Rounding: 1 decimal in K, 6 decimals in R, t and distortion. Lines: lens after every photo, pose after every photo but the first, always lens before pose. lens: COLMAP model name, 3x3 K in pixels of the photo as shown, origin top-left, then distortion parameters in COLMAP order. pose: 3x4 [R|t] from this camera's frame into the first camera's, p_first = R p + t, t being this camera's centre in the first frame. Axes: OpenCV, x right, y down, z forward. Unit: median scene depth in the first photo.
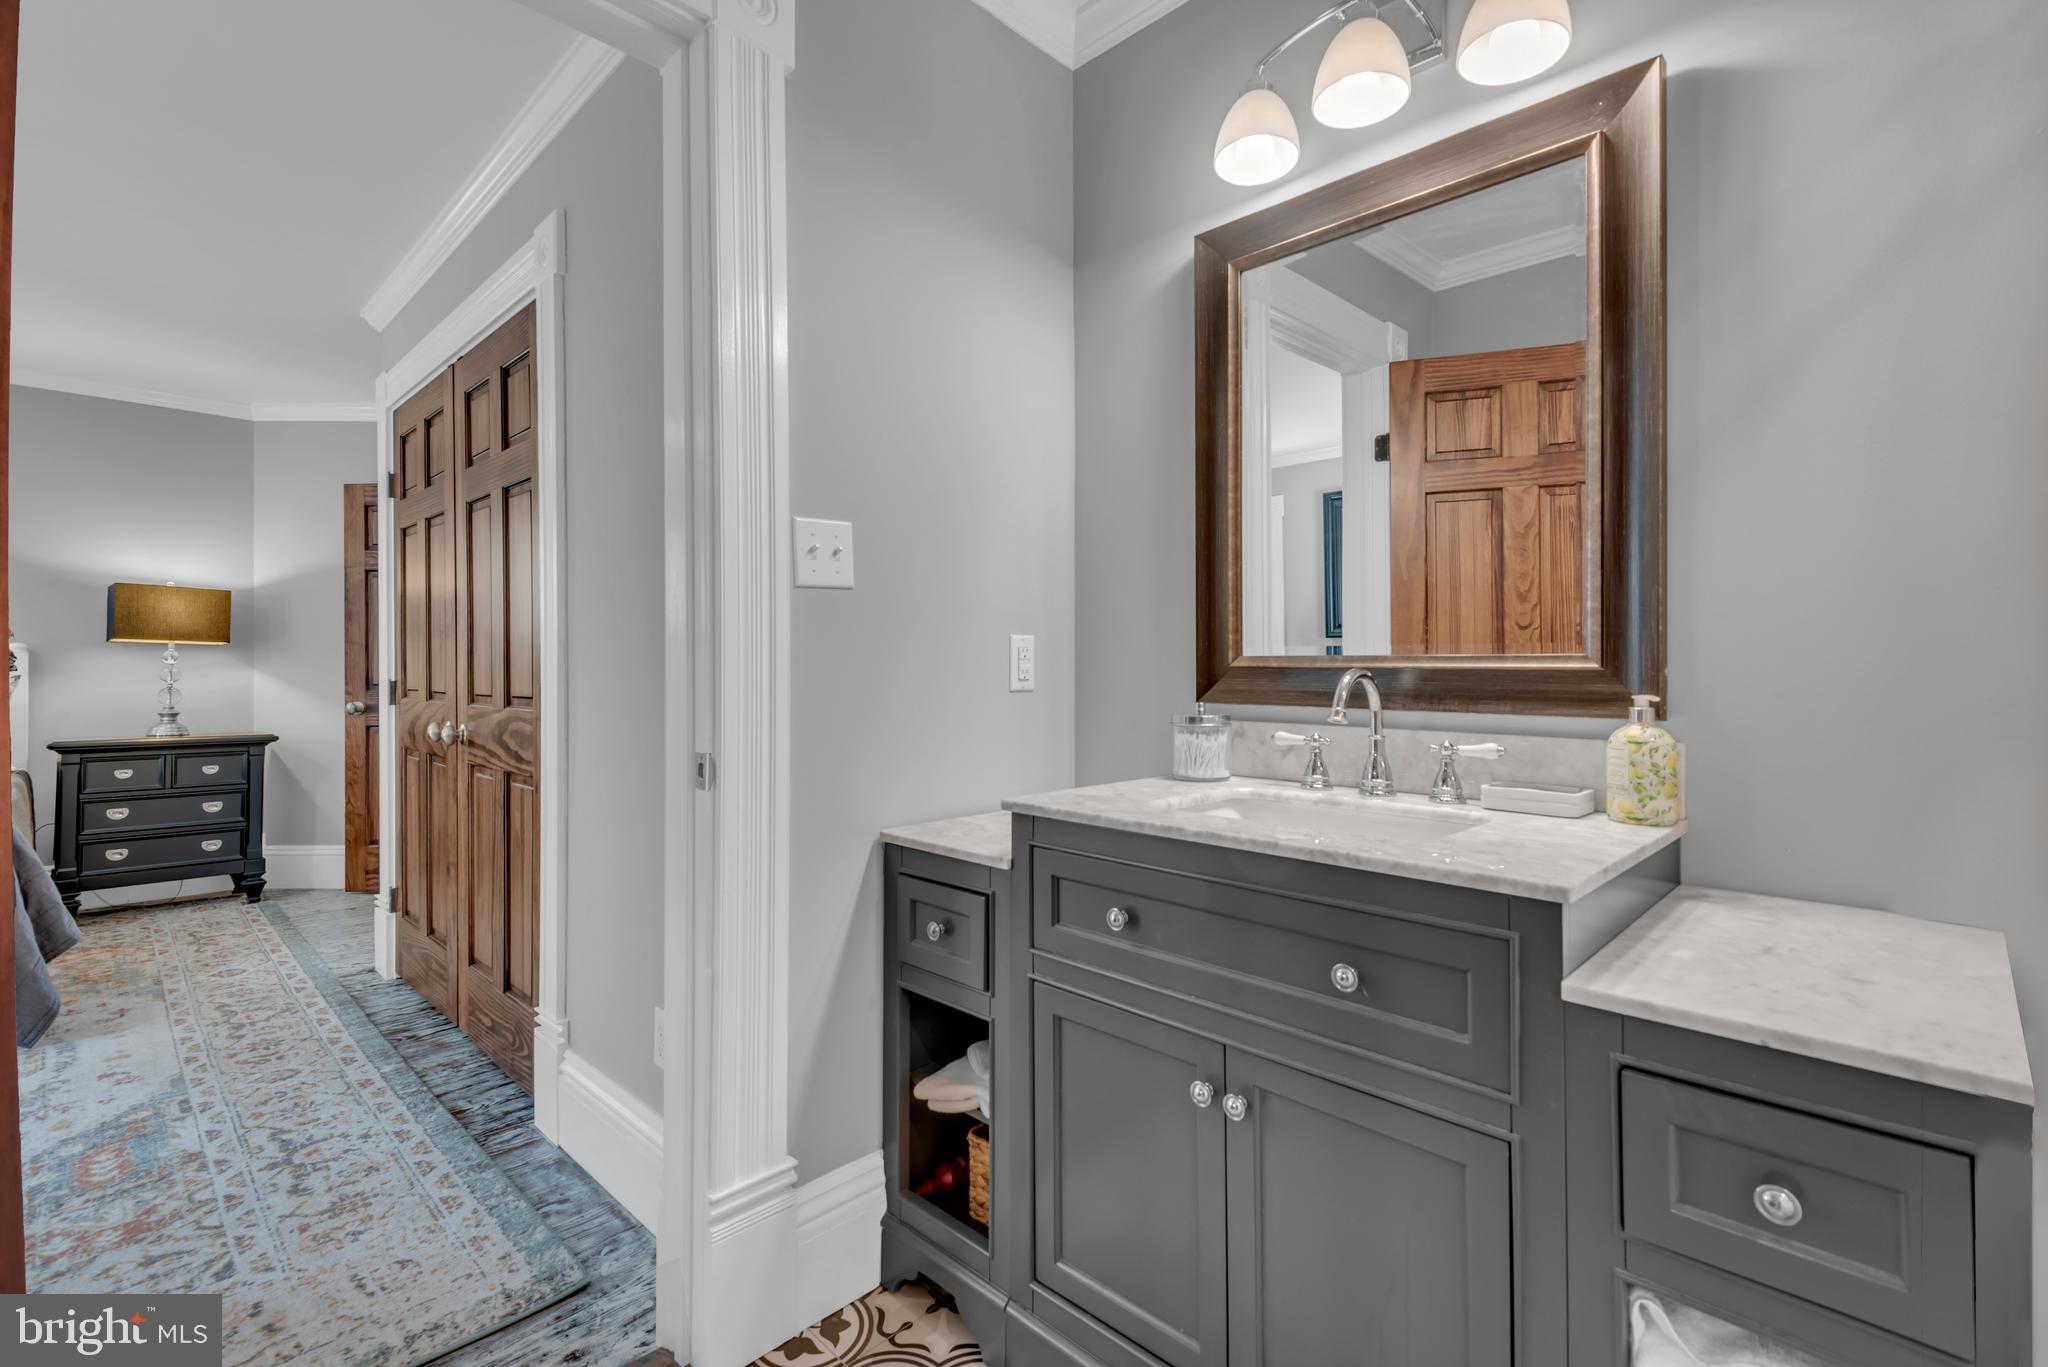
lens RADIAL K [[924.6, 0, 1022.4], [0, 924.6, 663.0], [0, 0, 1]] dist [0.004365, 0.001570]
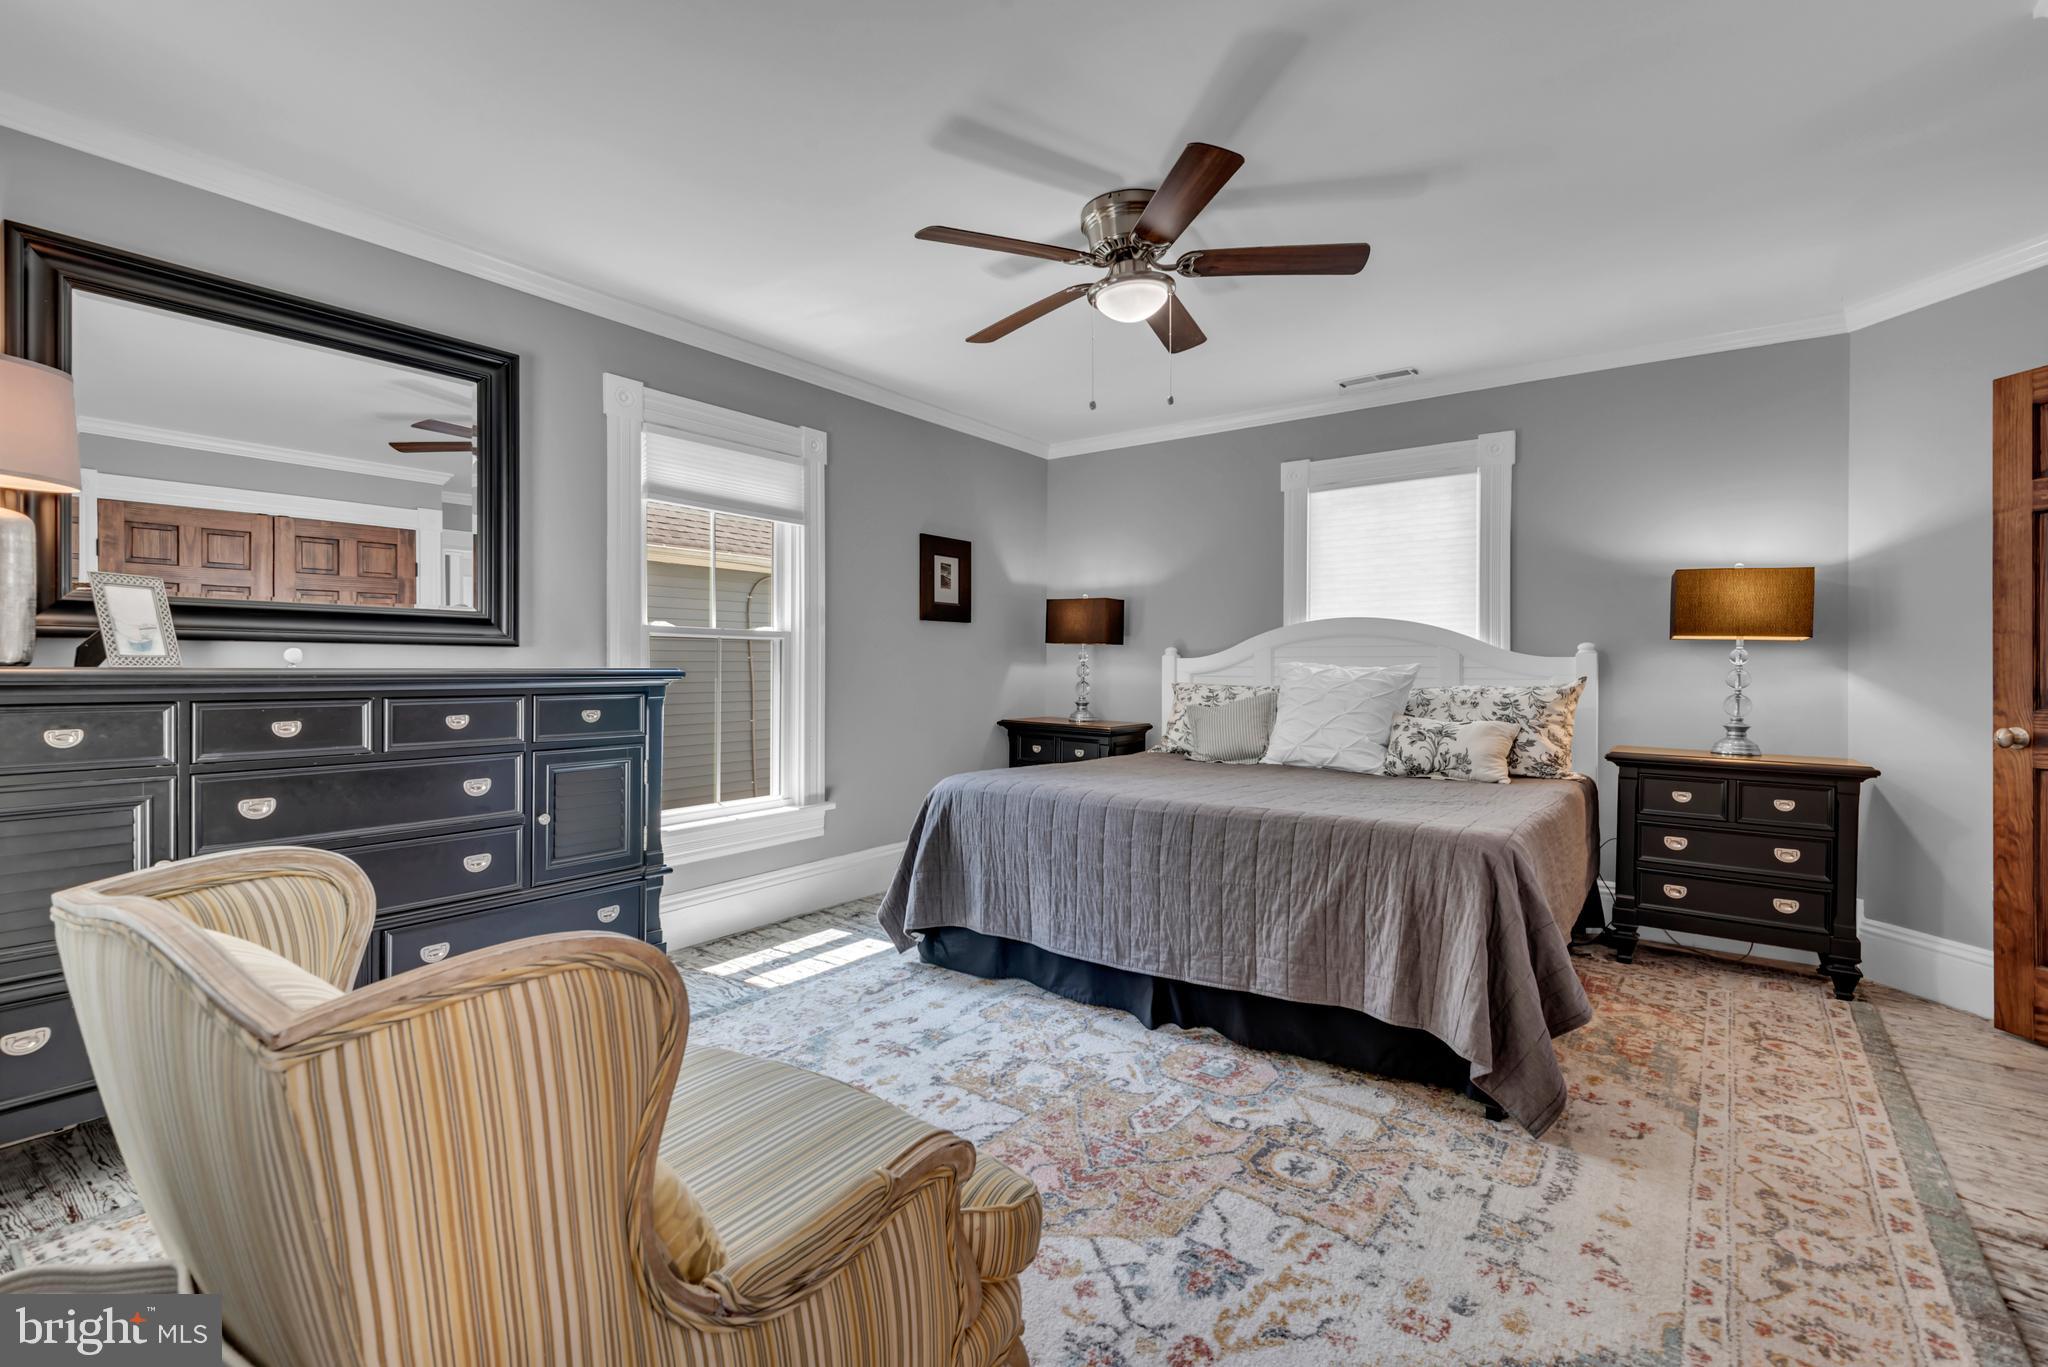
lens RADIAL K [[924.6, 0, 1022.4], [0, 924.6, 663.0], [0, 0, 1]] dist [0.004365, 0.001570]
pose [[0.128422, 0.001010, -0.991719, -0.301052], [-0.002055, 0.999998, 0.000752, -0.000555], [0.991717, 0.001941, 0.128424, 0.422935]]
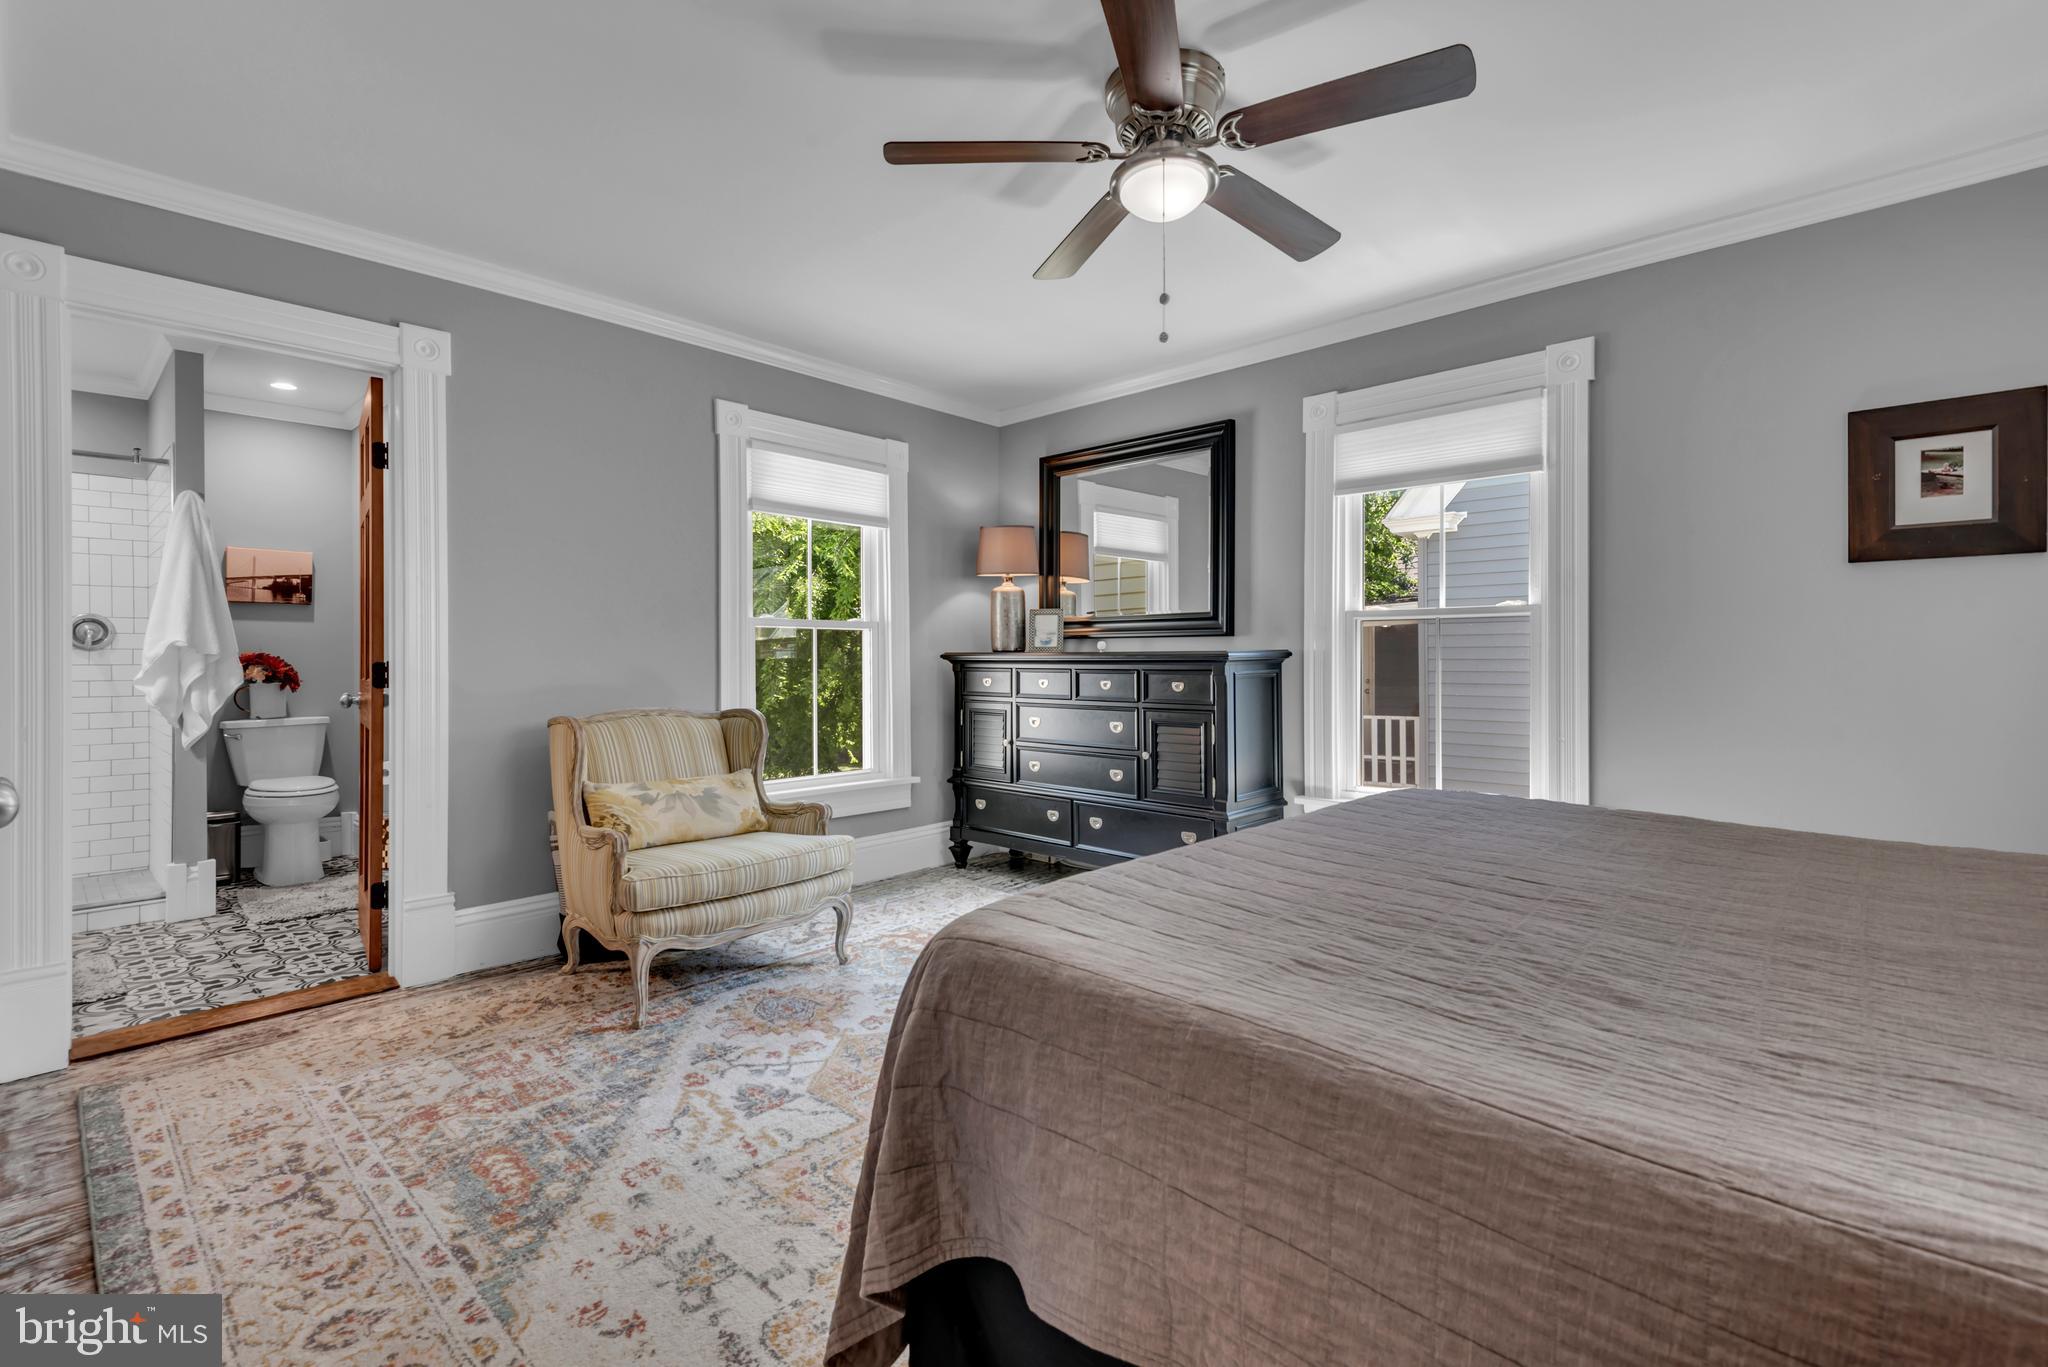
lens RADIAL K [[932.8, 0, 1014.1], [0, 932.8, 658.9], [0, 0, 1]] dist [0.027178, -0.009880]
pose [[-0.999877, 0.009684, -0.012335, -1.077404], [0.009676, 0.999953, 0.000732, 0.014765], [0.012342, 0.000613, -0.999924, 1.416444]]
